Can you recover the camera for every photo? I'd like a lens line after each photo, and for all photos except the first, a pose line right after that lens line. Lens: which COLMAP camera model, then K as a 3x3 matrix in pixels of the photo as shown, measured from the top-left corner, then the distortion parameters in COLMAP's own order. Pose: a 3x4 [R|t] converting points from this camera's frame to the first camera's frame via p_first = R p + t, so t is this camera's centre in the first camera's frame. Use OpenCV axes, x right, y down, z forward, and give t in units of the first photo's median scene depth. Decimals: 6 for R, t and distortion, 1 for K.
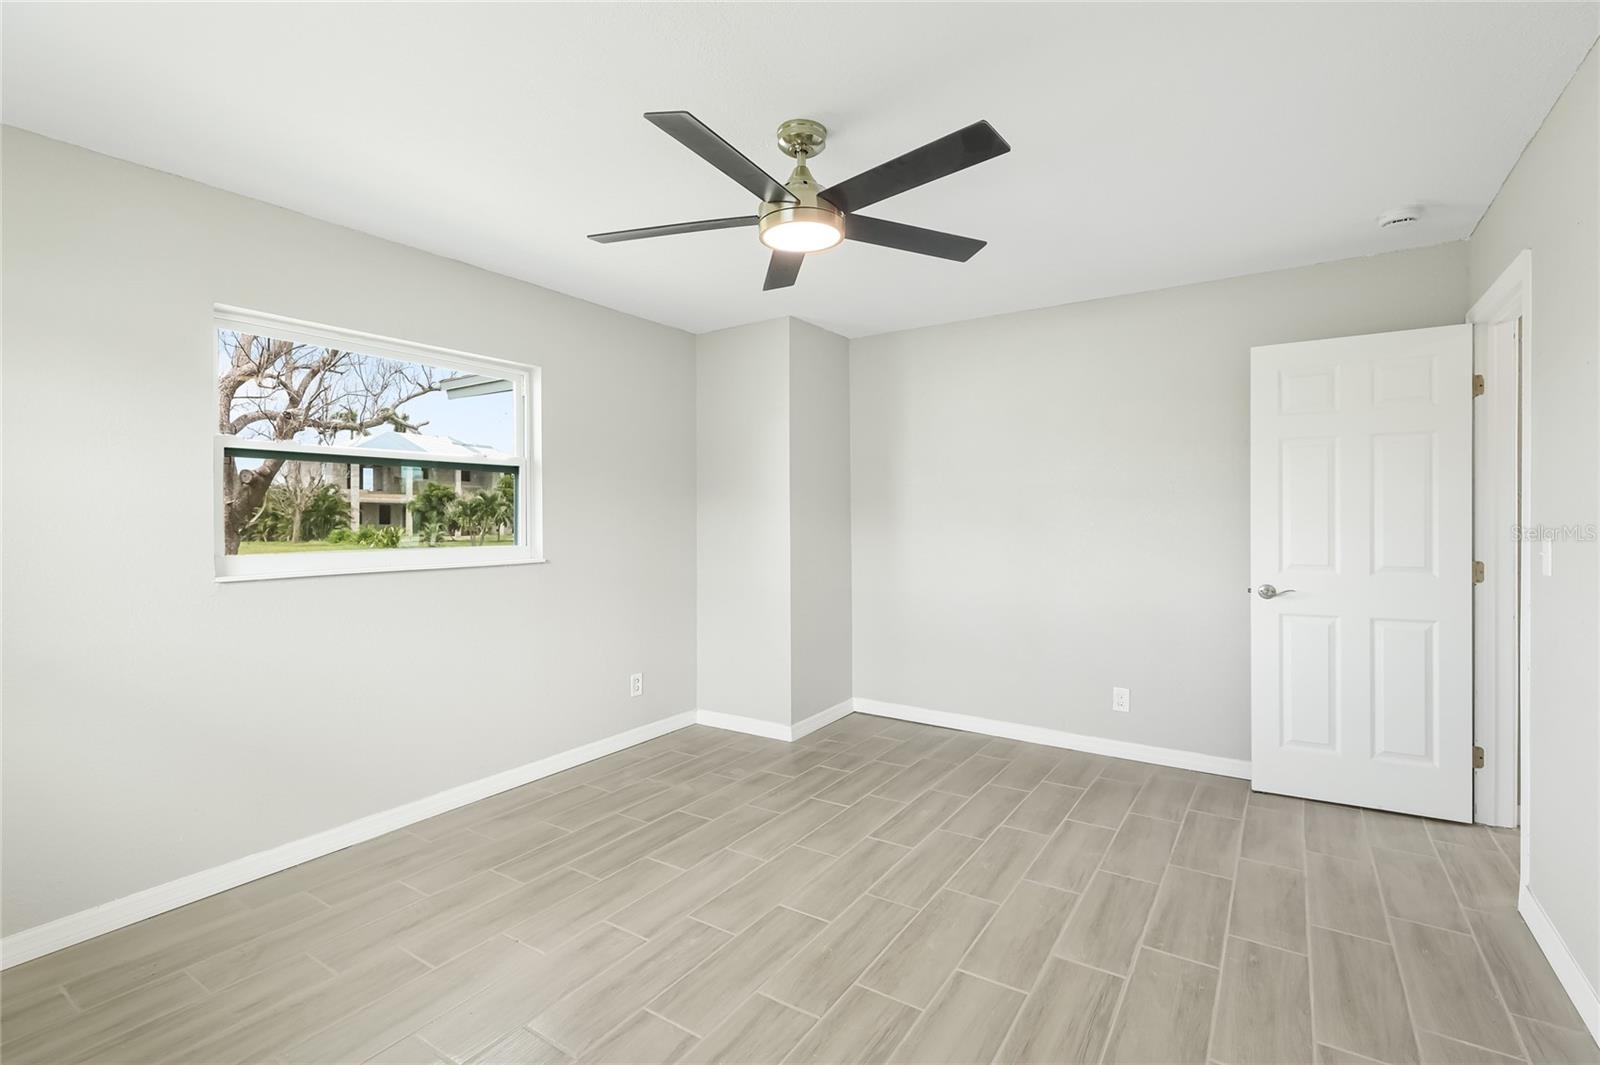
lens RADIAL K [[737.6, 0, 799.1], [0, 737.6, 525.8], [0, 0, 1]] dist [0.000262, 0.000247]
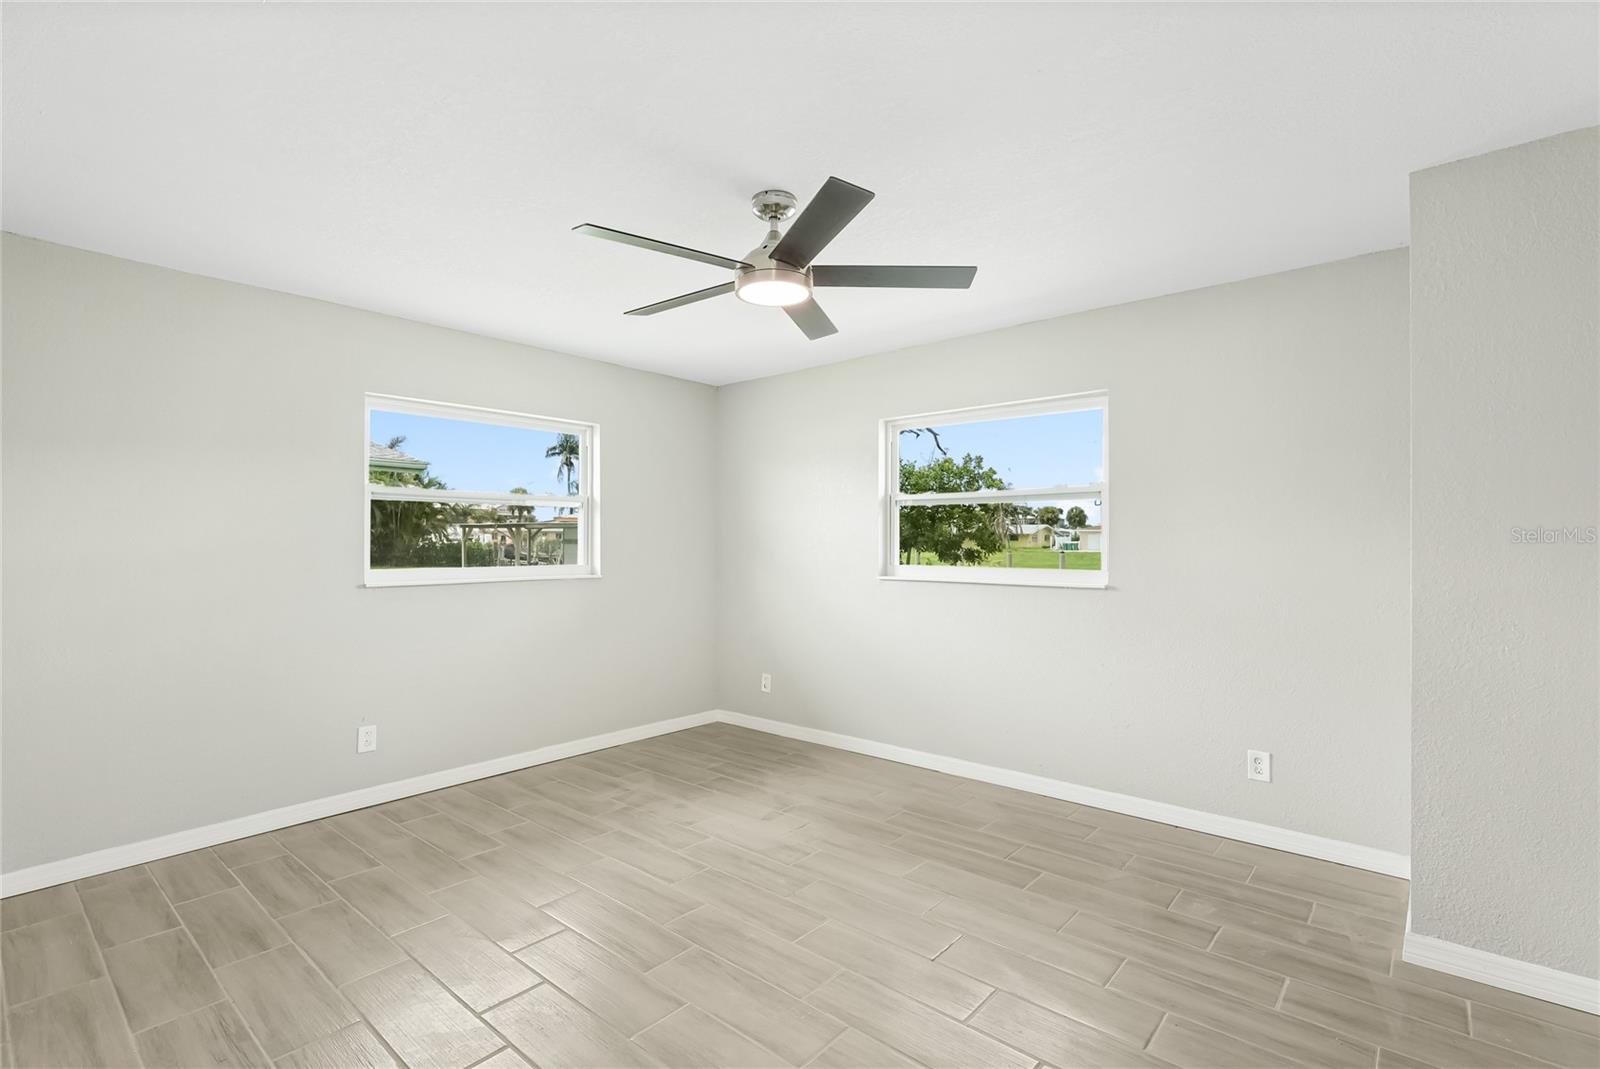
lens RADIAL K [[737.6, 0, 801.2], [0, 737.6, 538.6], [0, 0, 1]] dist [0.000262, 0.000247]
pose [[-0.124536, 0.002313, -0.992212, 0.825015], [-0.011322, 0.999929, 0.003752, -0.019414], [0.992151, 0.011701, -0.124501, 0.887770]]
